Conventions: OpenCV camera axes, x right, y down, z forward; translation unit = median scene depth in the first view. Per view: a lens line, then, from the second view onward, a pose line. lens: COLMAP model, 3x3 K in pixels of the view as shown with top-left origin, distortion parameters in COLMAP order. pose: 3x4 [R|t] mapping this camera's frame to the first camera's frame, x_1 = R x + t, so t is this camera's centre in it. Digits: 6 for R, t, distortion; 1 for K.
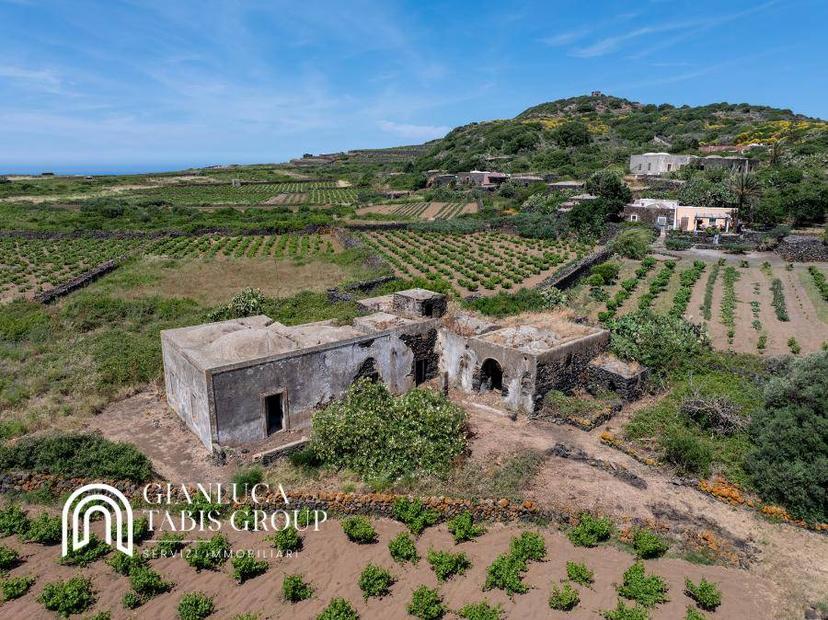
lens RADIAL K [[584.8, 0, 418.6], [0, 584.8, 313.4], [0, 0, 1]] dist [-0.040562, 0.011565]
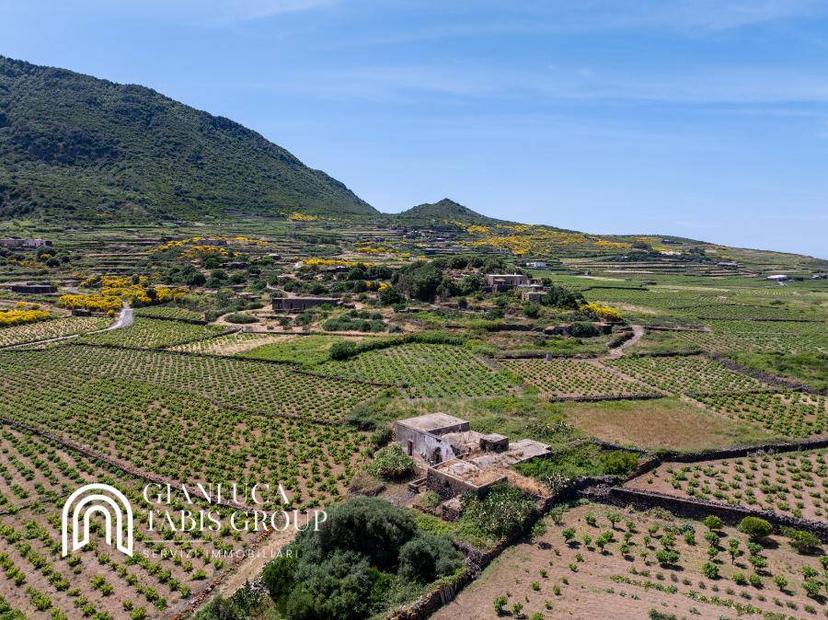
lens RADIAL K [[584.8, 0, 420.2], [0, 584.8, 308.0], [0, 0, 1]] dist [-0.040562, 0.011565]
pose [[0.002353, 0.082063, -0.996624, 0.827678], [-0.245192, 0.966252, 0.078983, -0.236319], [0.969472, 0.244178, 0.022395, 0.292553]]
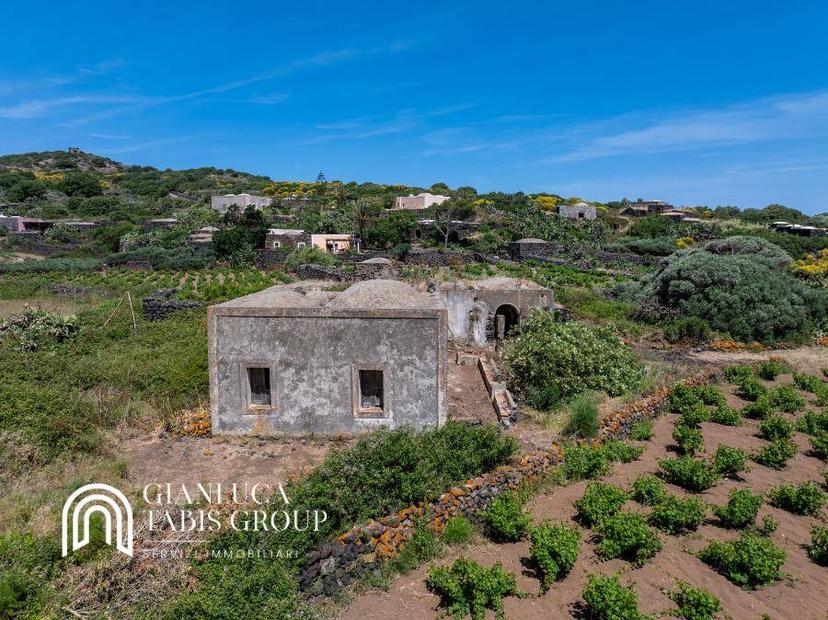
lens RADIAL K [[584.8, 0, 414.1], [0, 584.8, 308.8], [0, 0, 1]] dist [-0.040562, 0.011565]
pose [[0.645535, -0.093473, 0.757989, -0.298716], [0.187369, 0.981534, -0.038531, 0.037504], [-0.740390, 0.166897, 0.651128, 0.180450]]
